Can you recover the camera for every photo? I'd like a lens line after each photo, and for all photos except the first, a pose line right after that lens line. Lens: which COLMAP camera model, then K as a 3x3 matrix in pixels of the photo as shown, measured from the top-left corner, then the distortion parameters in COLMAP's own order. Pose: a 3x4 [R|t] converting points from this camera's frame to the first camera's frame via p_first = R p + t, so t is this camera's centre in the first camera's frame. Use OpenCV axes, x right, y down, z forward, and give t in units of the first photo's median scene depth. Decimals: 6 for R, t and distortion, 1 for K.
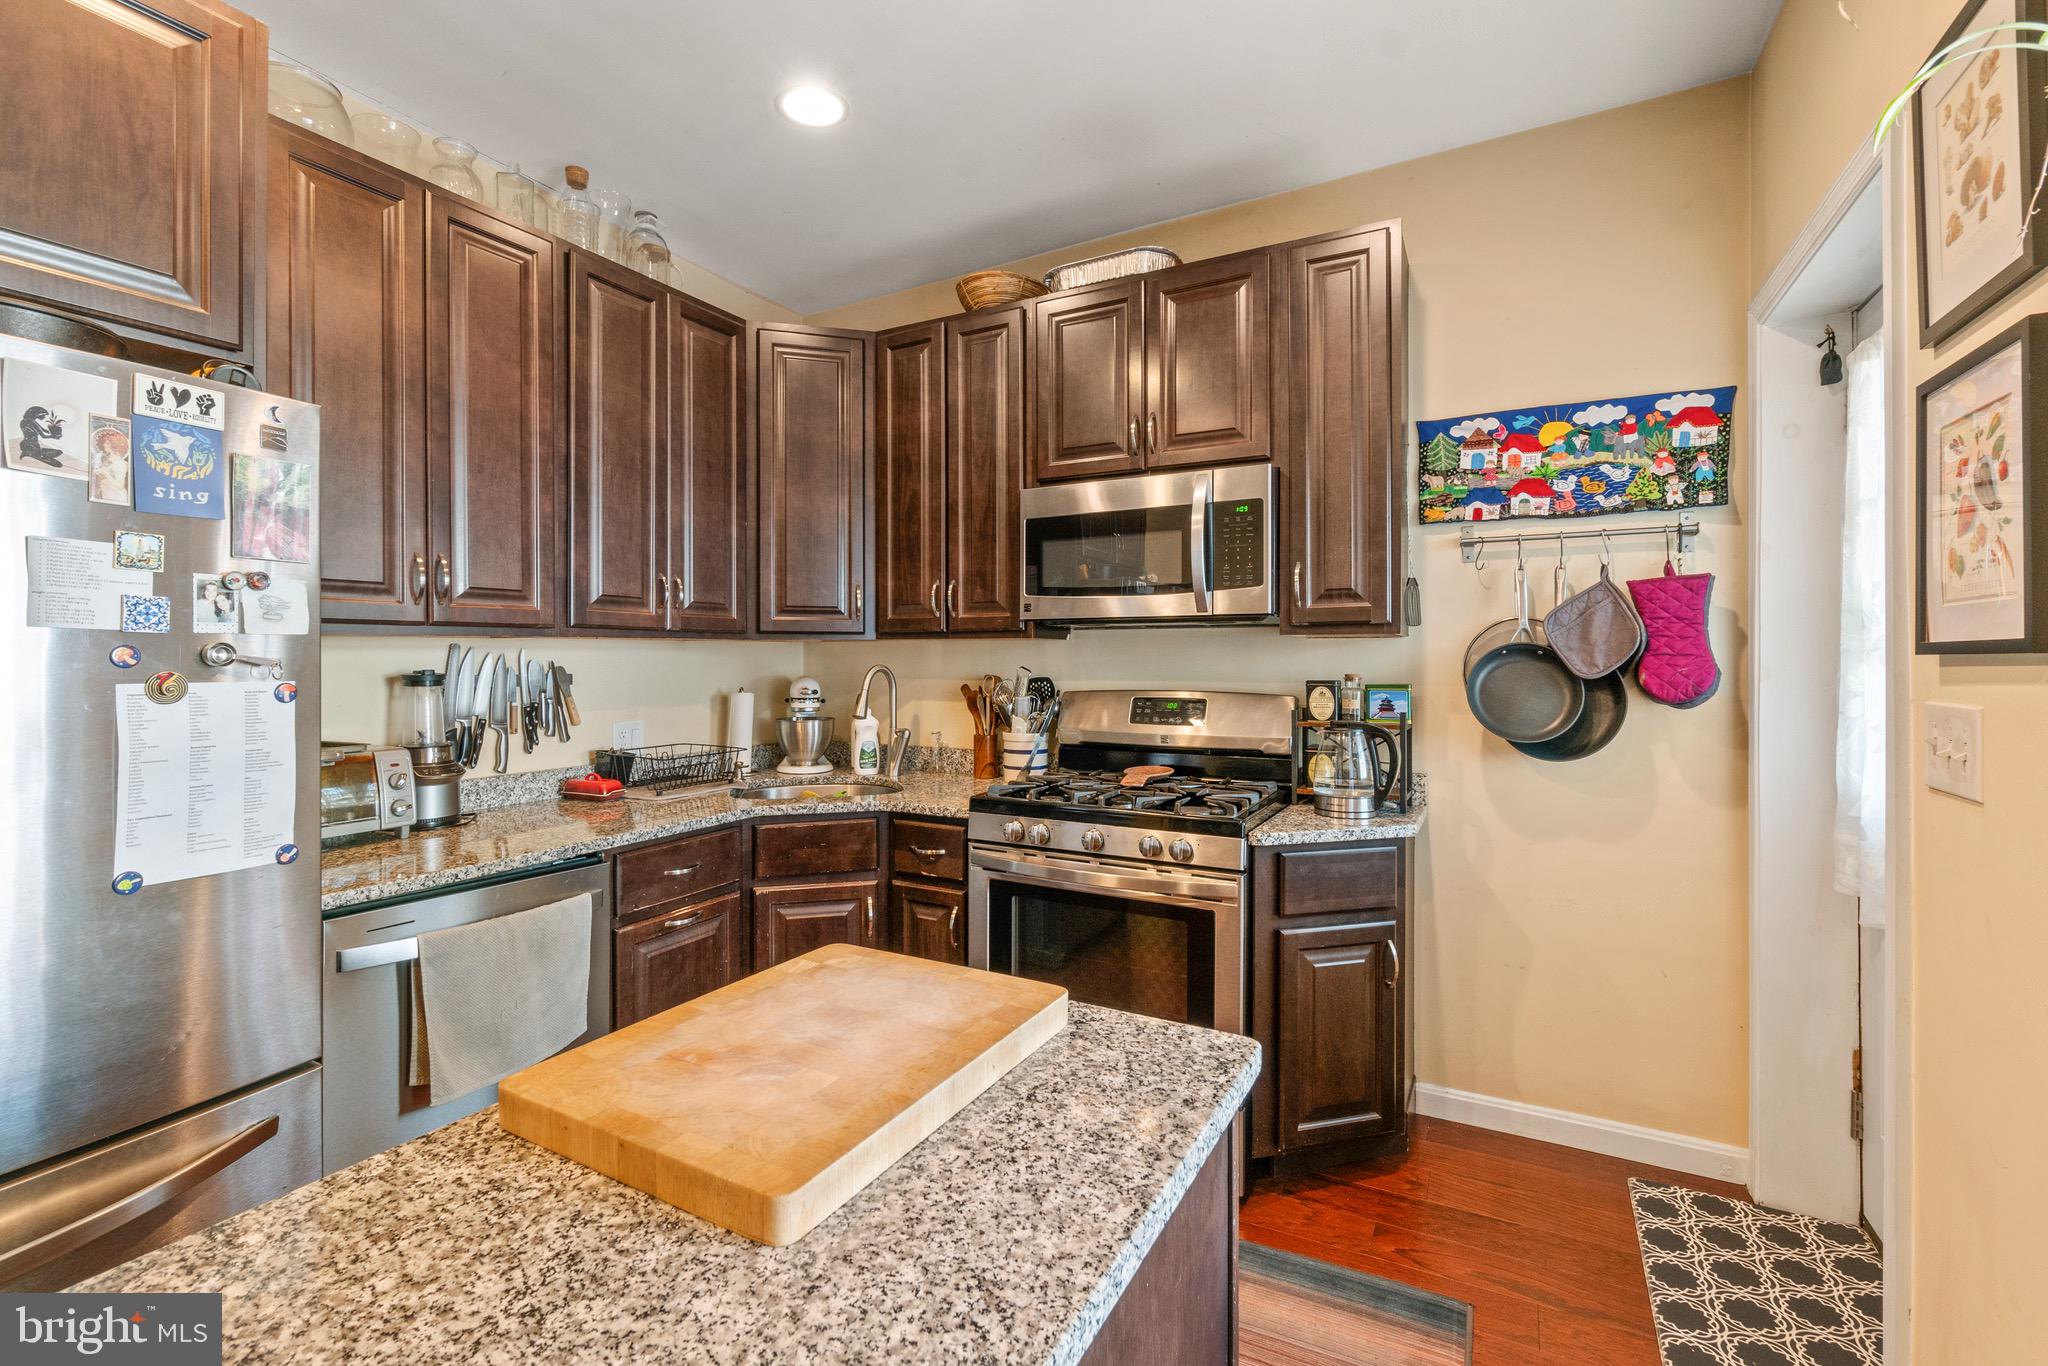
lens RADIAL K [[894.5, 0, 1004.0], [0, 894.5, 666.9], [0, 0, 1]] dist [-0.001896, -0.000770]
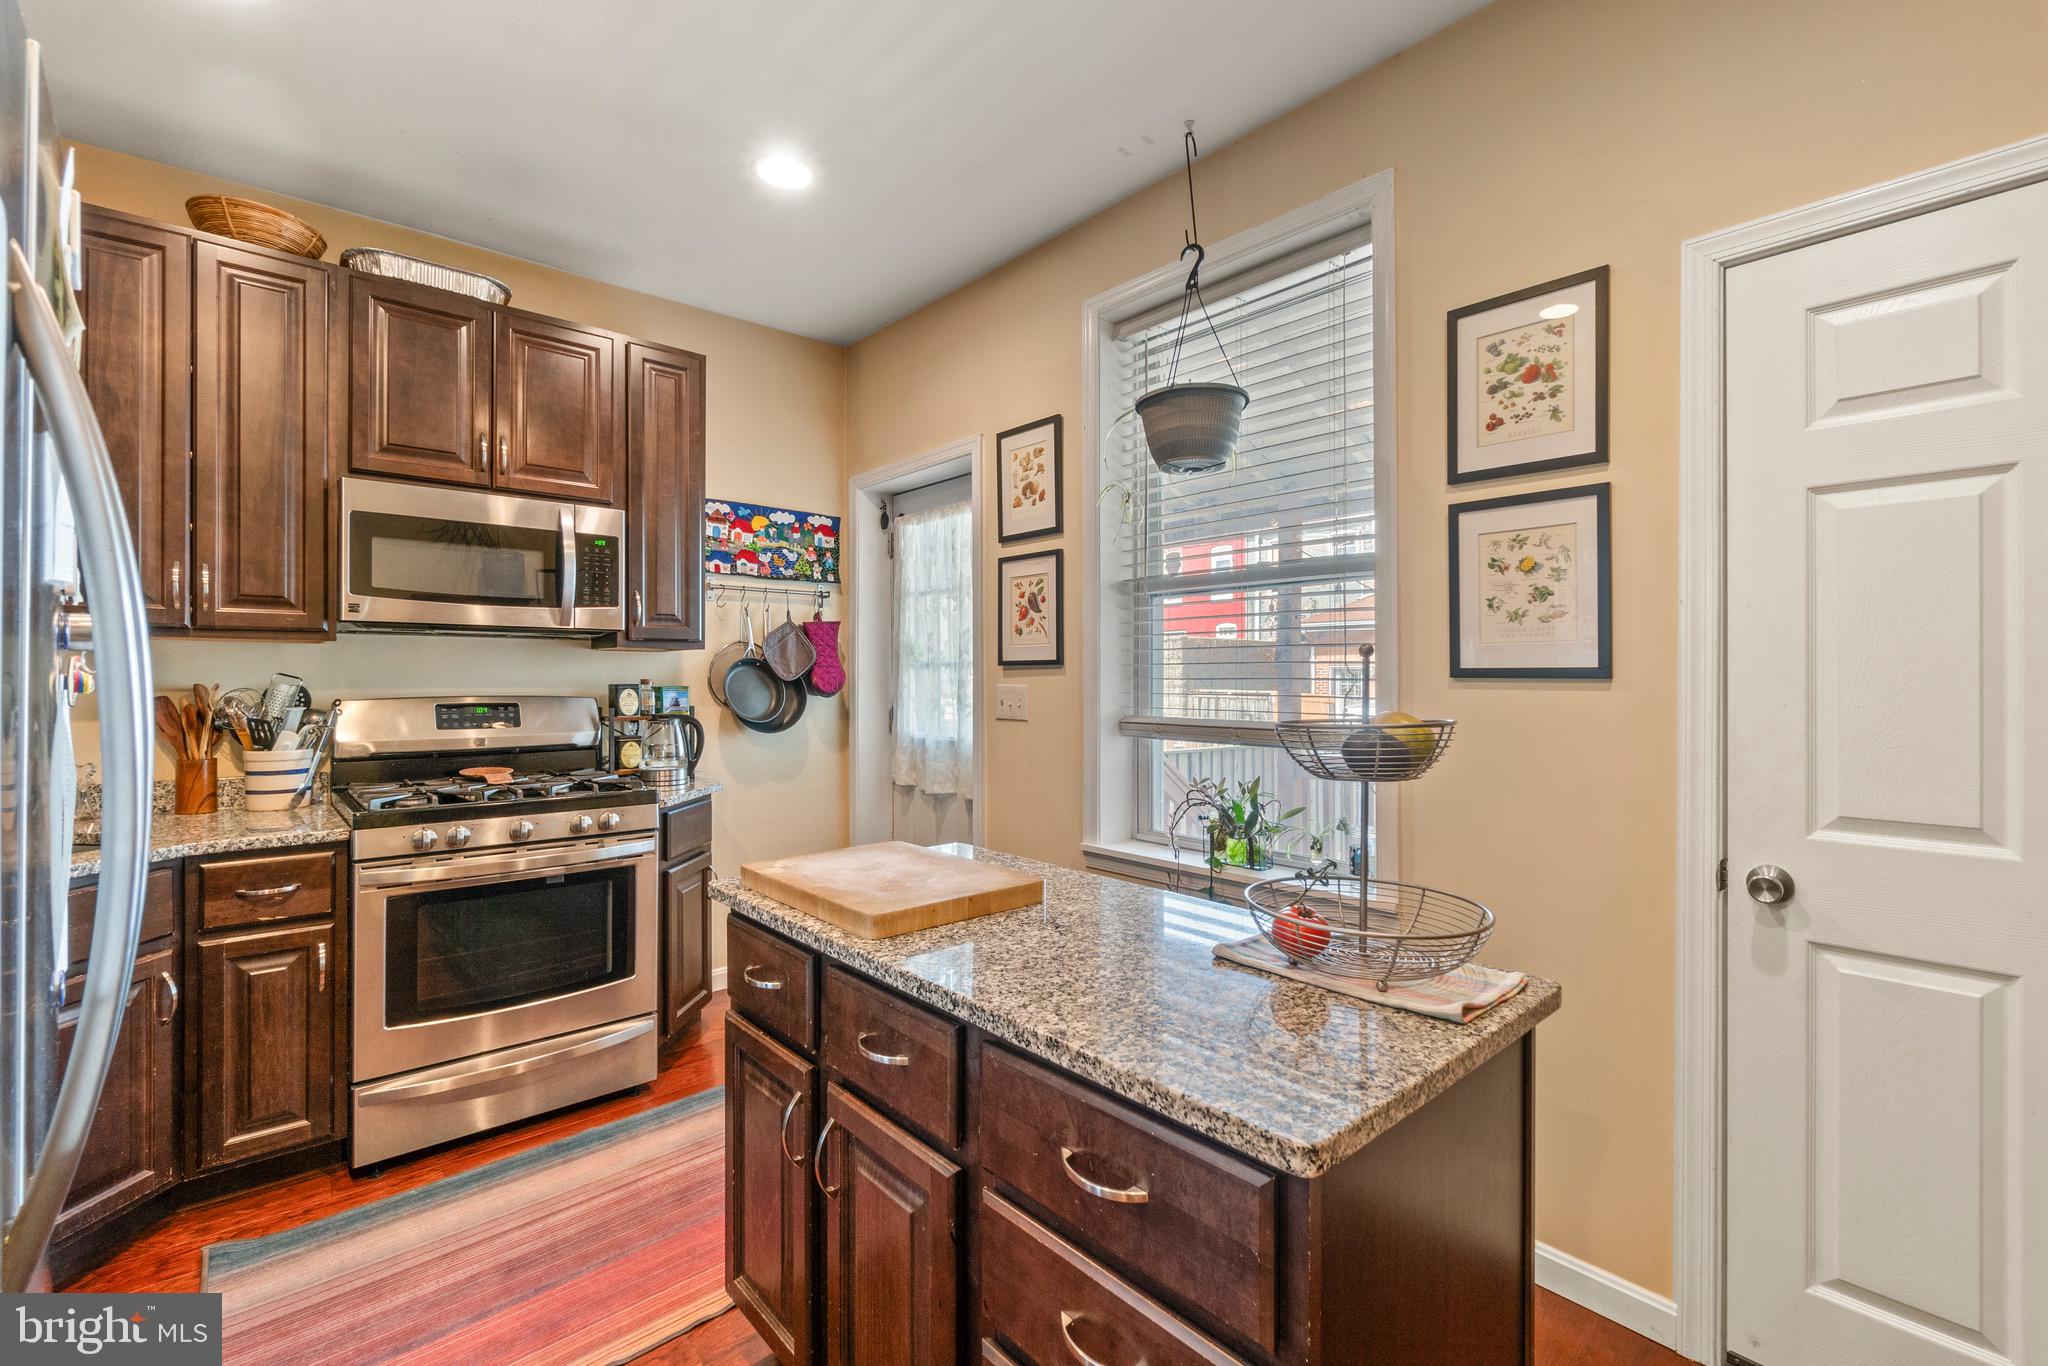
lens RADIAL K [[894.5, 0, 994.1], [0, 894.5, 680.3], [0, 0, 1]] dist [-0.001896, -0.000770]
pose [[0.346852, -0.002674, 0.937916, -0.706863], [0.006448, 0.999979, 0.000467, 0.013755], [-0.937898, 0.005886, 0.346862, 0.078963]]
